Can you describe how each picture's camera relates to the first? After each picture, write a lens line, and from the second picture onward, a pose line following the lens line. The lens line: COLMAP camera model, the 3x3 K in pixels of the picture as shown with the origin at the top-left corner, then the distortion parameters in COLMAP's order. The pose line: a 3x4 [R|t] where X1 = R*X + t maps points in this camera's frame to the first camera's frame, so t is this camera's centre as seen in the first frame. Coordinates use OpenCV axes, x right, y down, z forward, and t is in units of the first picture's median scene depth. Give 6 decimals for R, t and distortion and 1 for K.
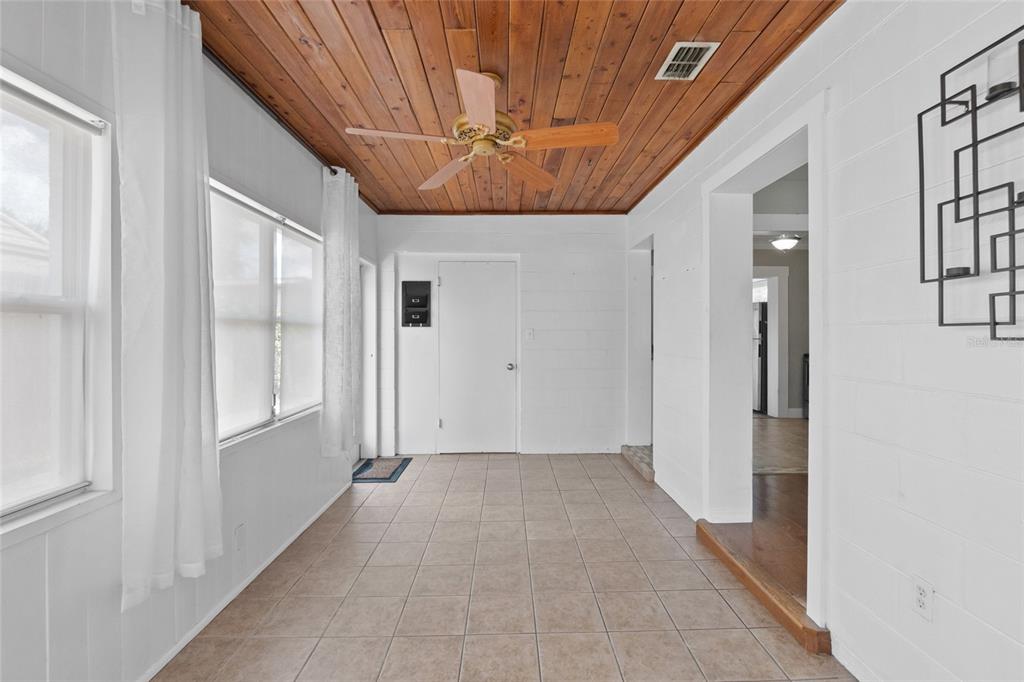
lens RADIAL K [[484.3, 0, 510.2], [0, 484.3, 337.1], [0, 0, 1]] dist [-0.005310, -0.000679]
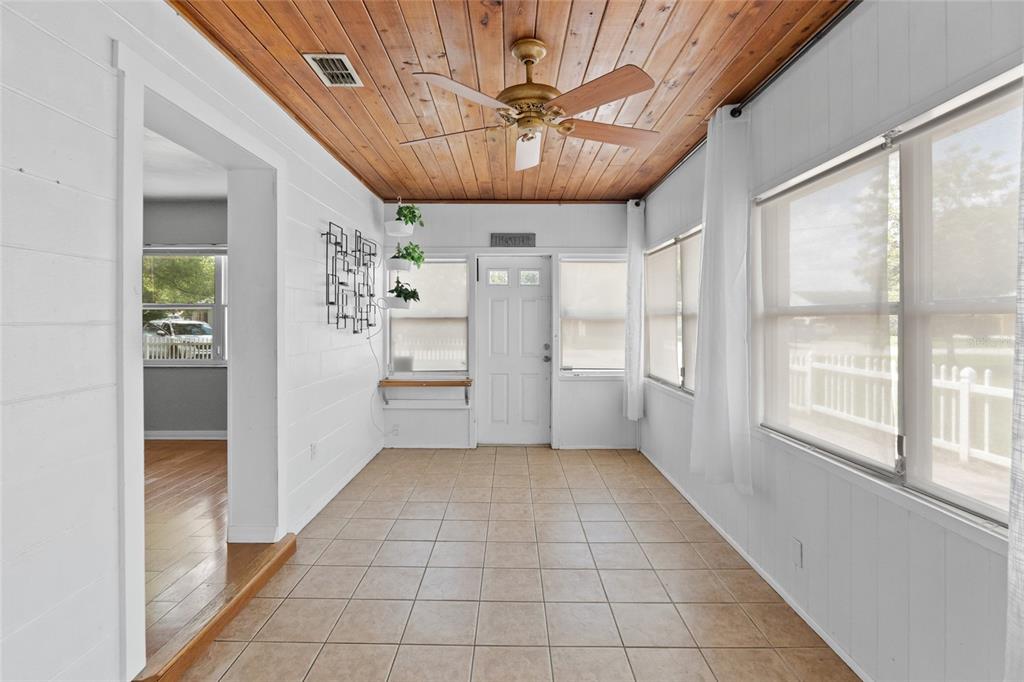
lens RADIAL K [[484.3, 0, 510.2], [0, 484.3, 337.1], [0, 0, 1]] dist [-0.005310, -0.000679]
pose [[-0.999964, 0.000683, 0.008409, -0.024204], [0.000978, 0.999385, 0.035063, -0.024954], [-0.008380, 0.035070, -0.999350, 1.915479]]
